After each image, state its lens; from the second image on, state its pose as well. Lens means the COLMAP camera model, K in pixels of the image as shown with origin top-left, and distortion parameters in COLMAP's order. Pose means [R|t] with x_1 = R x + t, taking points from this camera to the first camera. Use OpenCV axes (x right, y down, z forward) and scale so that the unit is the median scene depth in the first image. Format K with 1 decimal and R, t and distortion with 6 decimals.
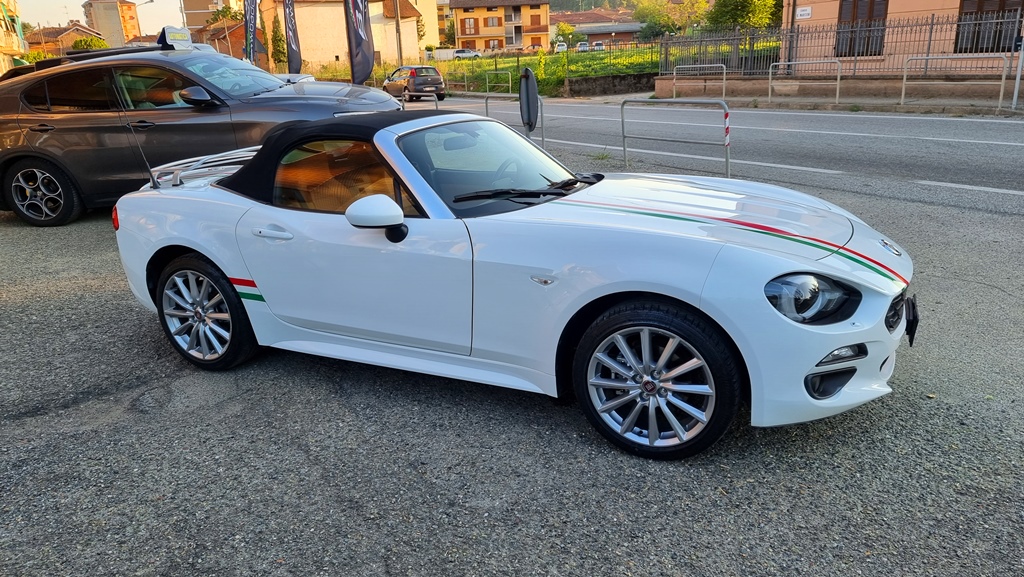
lens RADIAL K [[710.7, 0, 512.0], [0, 710.7, 288.5], [0, 0, 1]] dist [0.082339, -0.079859]
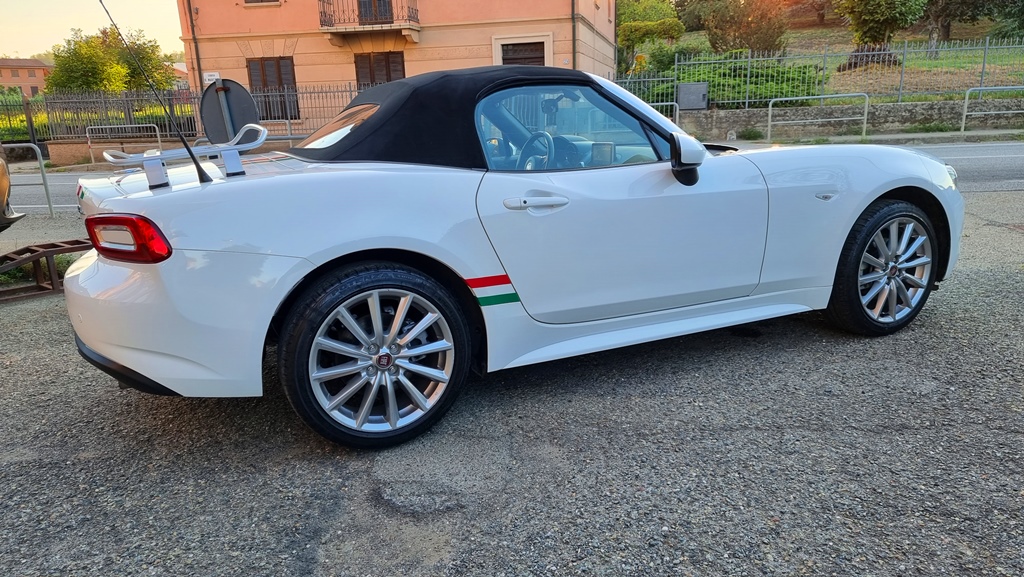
lens RADIAL K [[708.0, 0, 511.7], [0, 708.0, 313.2], [0, 0, 1]] dist [0.072597, 0.000816]
pose [[0.636452, -0.193496, 0.746651, -0.845055], [0.250302, 0.967447, 0.037356, 0.001362], [-0.729574, 0.163113, 0.664166, 0.508082]]
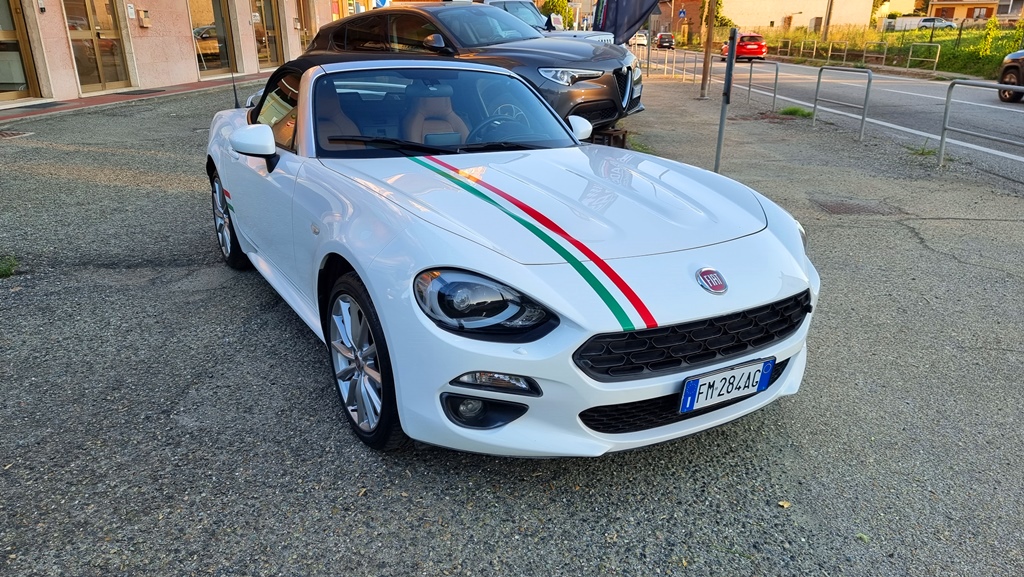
lens RADIAL K [[713.3, 0, 511.4], [0, 713.3, 304.9], [0, 0, 1]] dist [0.083093, -0.072543]
pose [[0.837196, 0.237017, -0.492875, 0.585864], [-0.206619, 0.971495, 0.116217, -0.060155], [0.506371, 0.004541, 0.862304, 0.227110]]
